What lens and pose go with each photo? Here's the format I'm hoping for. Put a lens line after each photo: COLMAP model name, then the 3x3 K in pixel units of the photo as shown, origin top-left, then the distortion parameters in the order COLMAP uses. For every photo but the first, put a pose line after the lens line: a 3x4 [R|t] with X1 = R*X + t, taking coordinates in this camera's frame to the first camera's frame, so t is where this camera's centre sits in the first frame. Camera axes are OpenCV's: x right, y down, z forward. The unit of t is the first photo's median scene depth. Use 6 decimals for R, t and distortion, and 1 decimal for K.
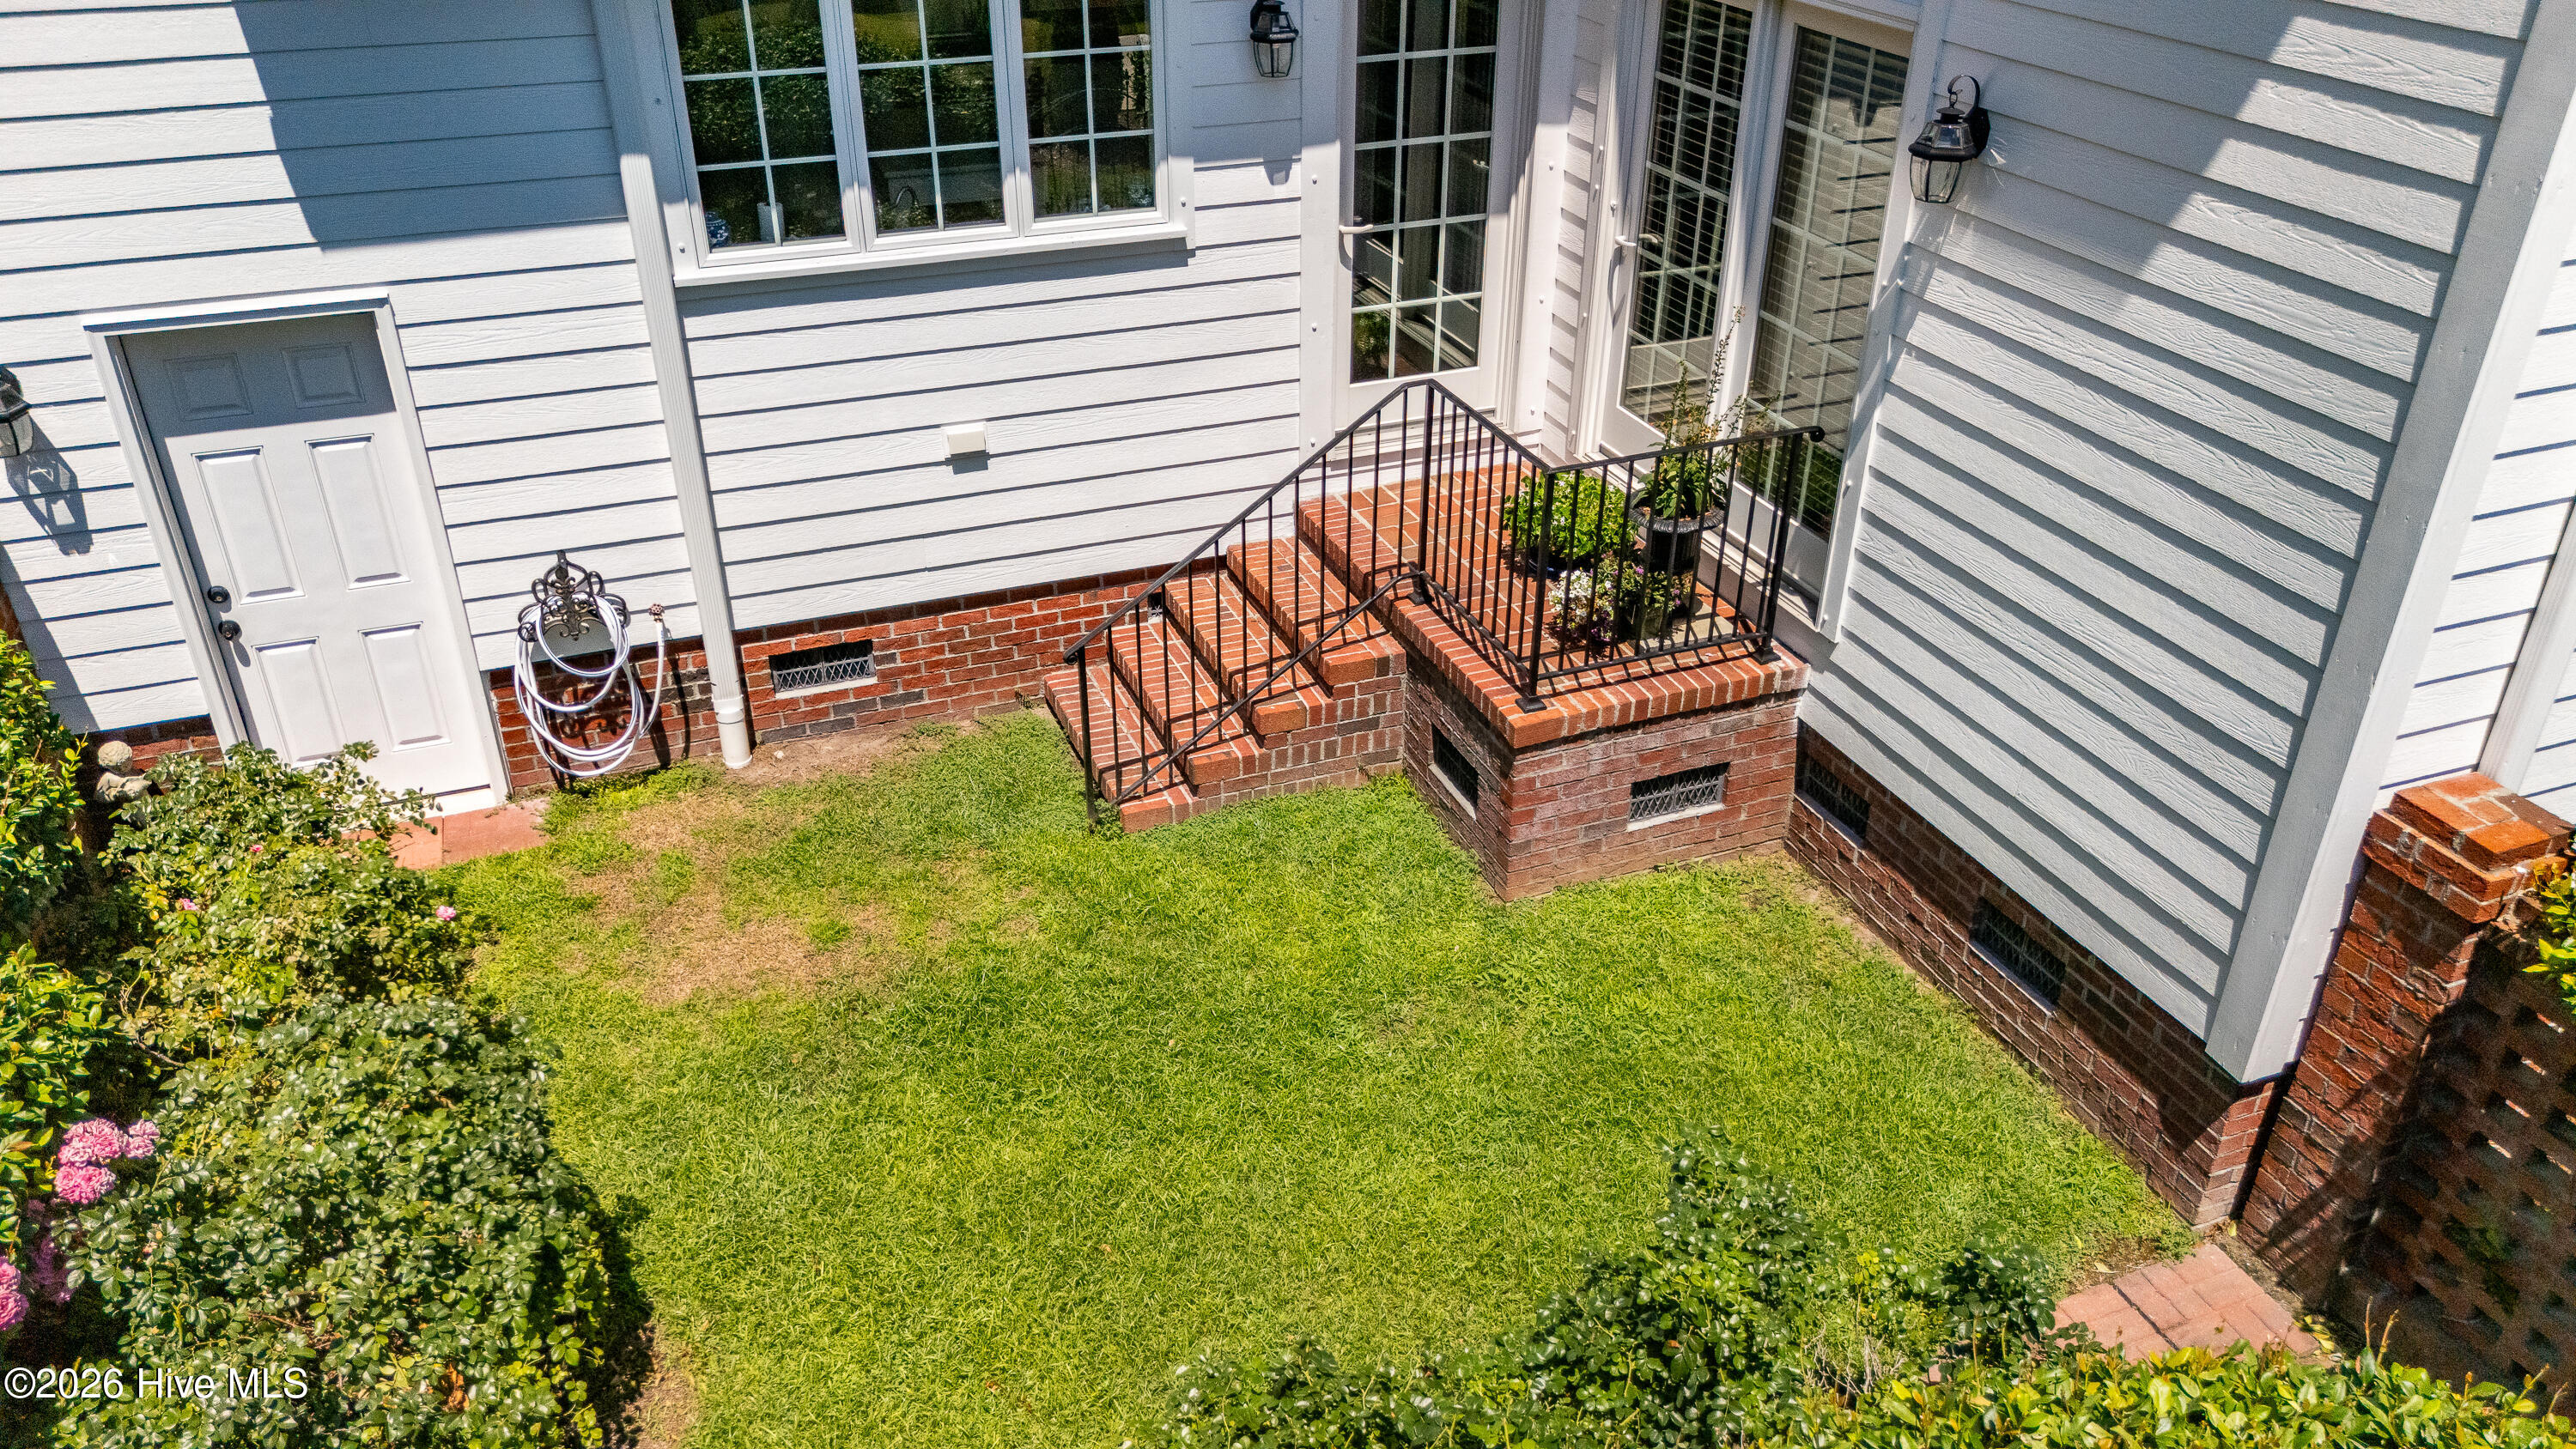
lens RADIAL K [[1901.2, 0, 1287.1], [0, 1901.2, 722.1], [0, 0, 1]] dist [0.073080, -0.067745]
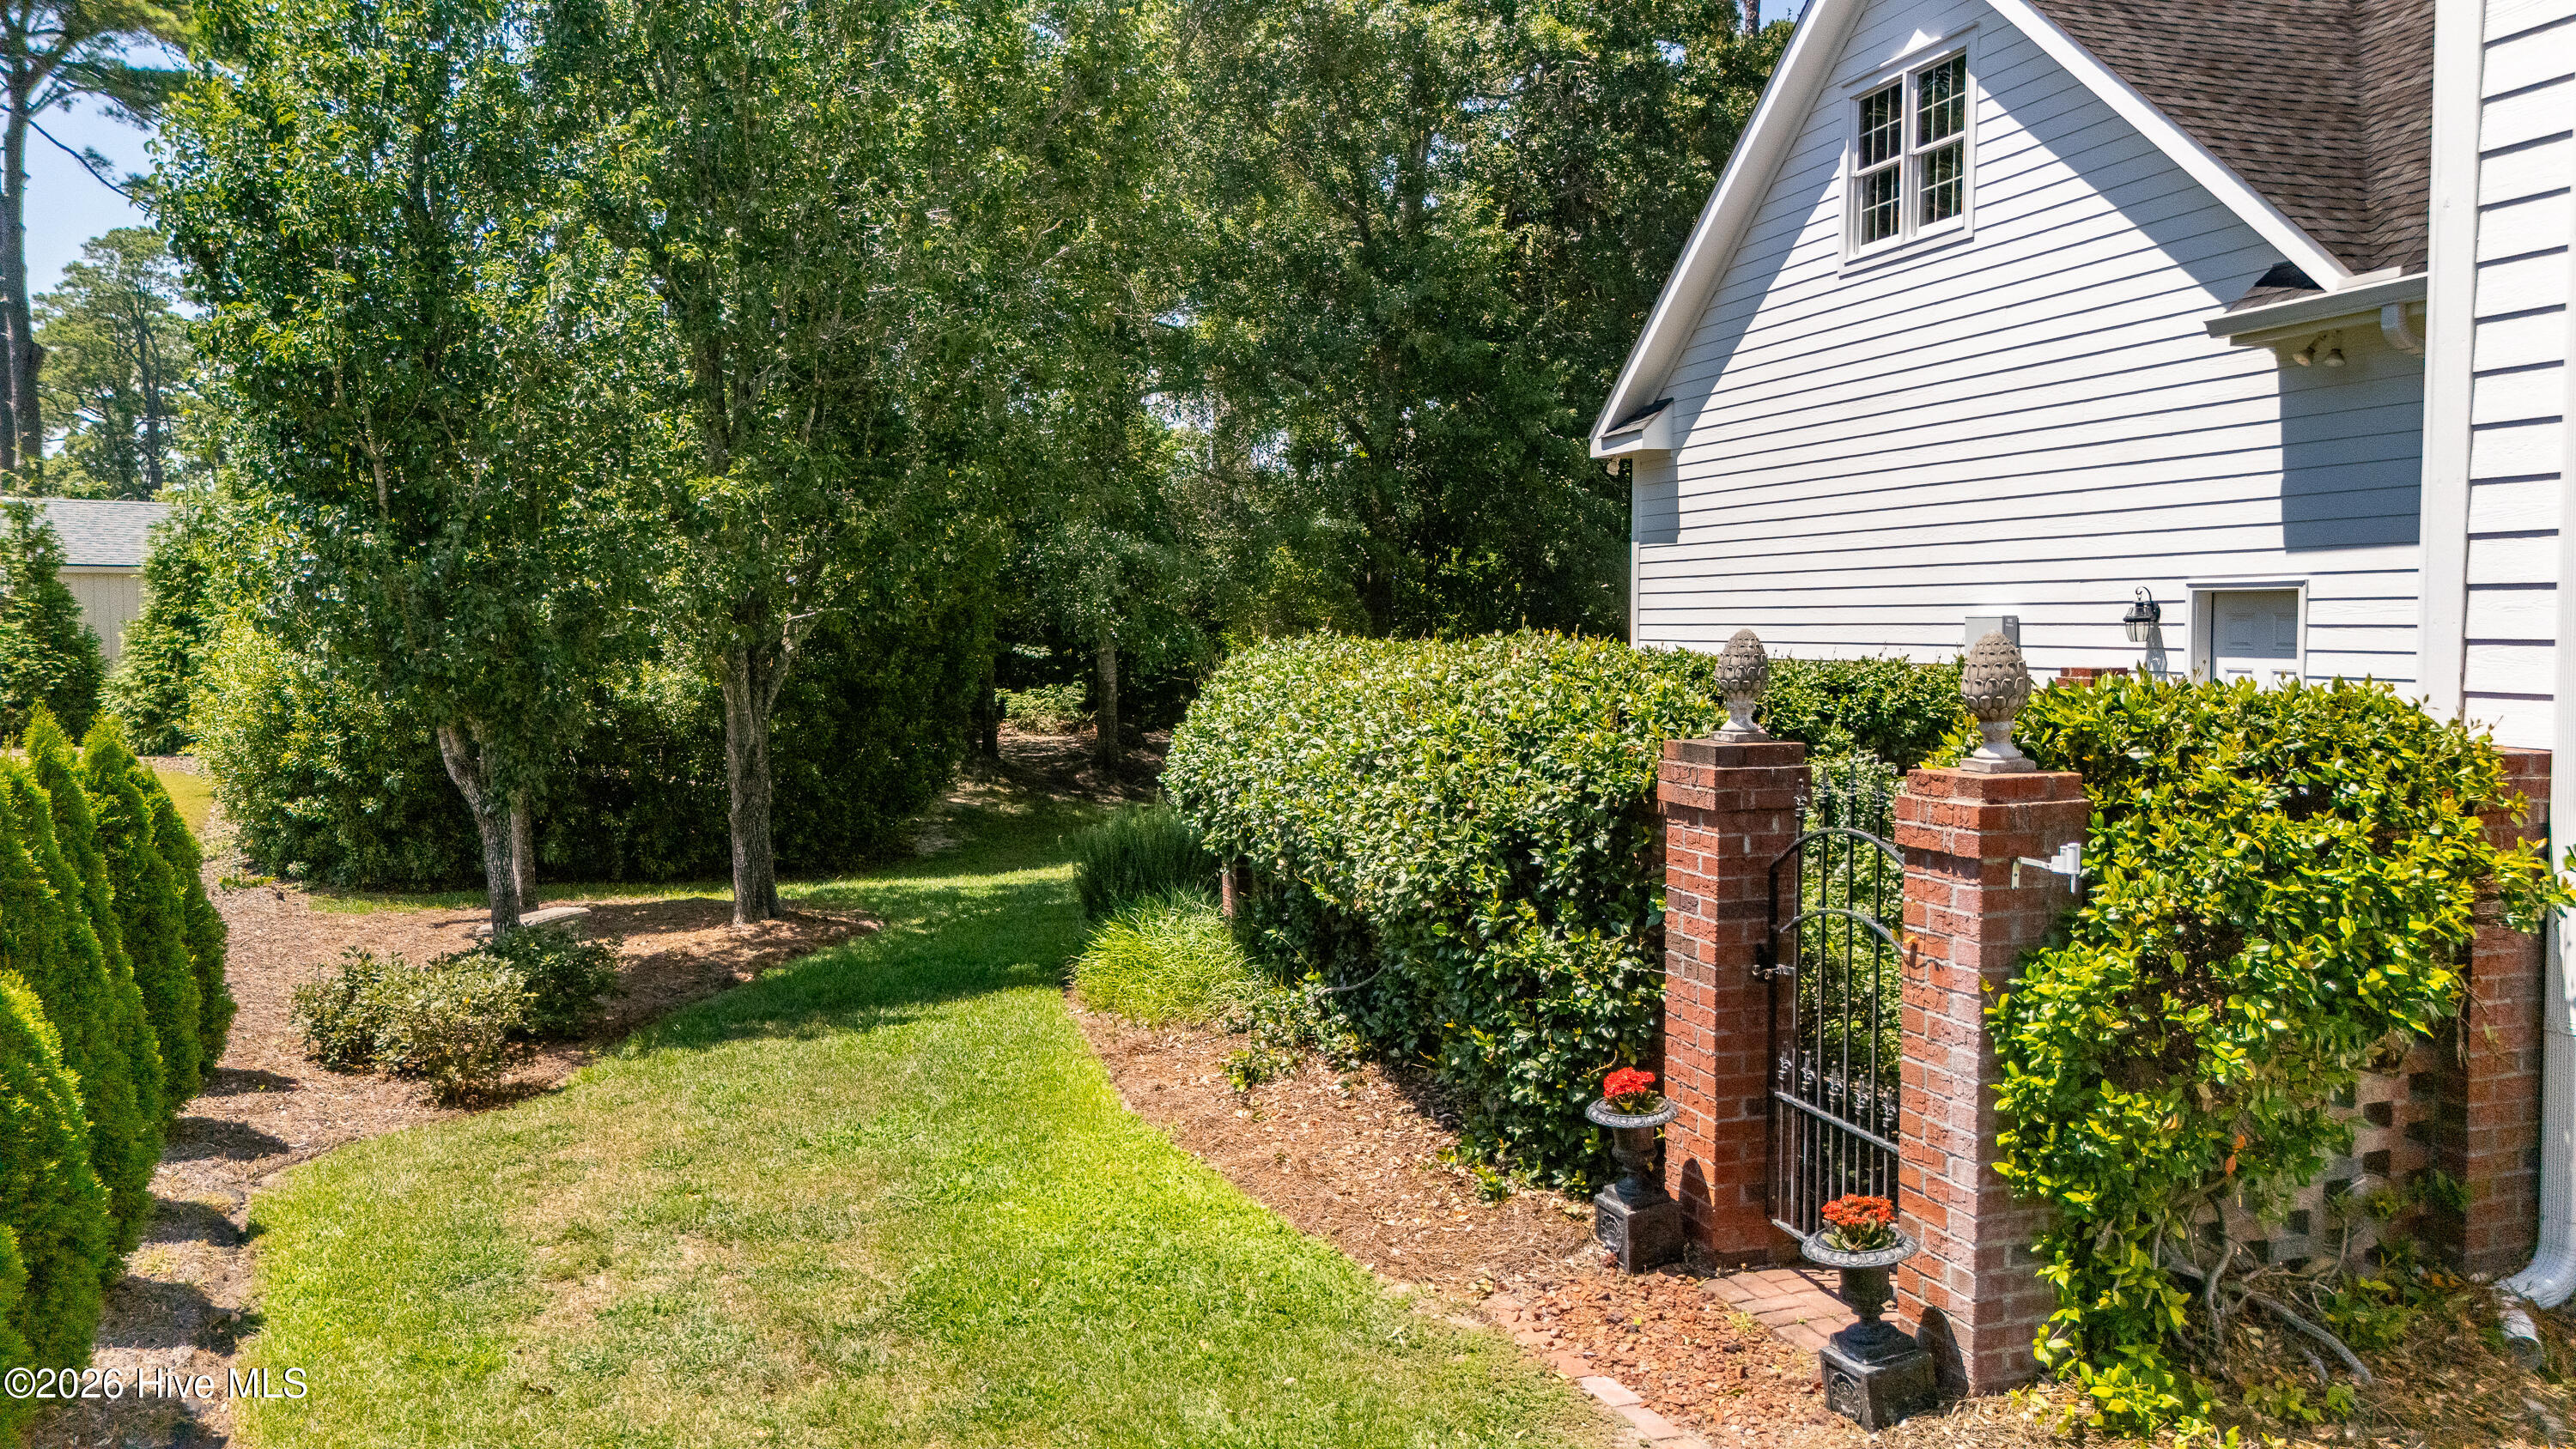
lens RADIAL K [[1901.2, 0, 1297.1], [0, 1901.2, 719.3], [0, 0, 1]] dist [0.073080, -0.067745]
pose [[-0.048970, 0.046625, -0.997711, 1.334751], [-0.500805, 0.863122, 0.064916, 0.230962], [0.864174, 0.502838, -0.018917, 0.324853]]
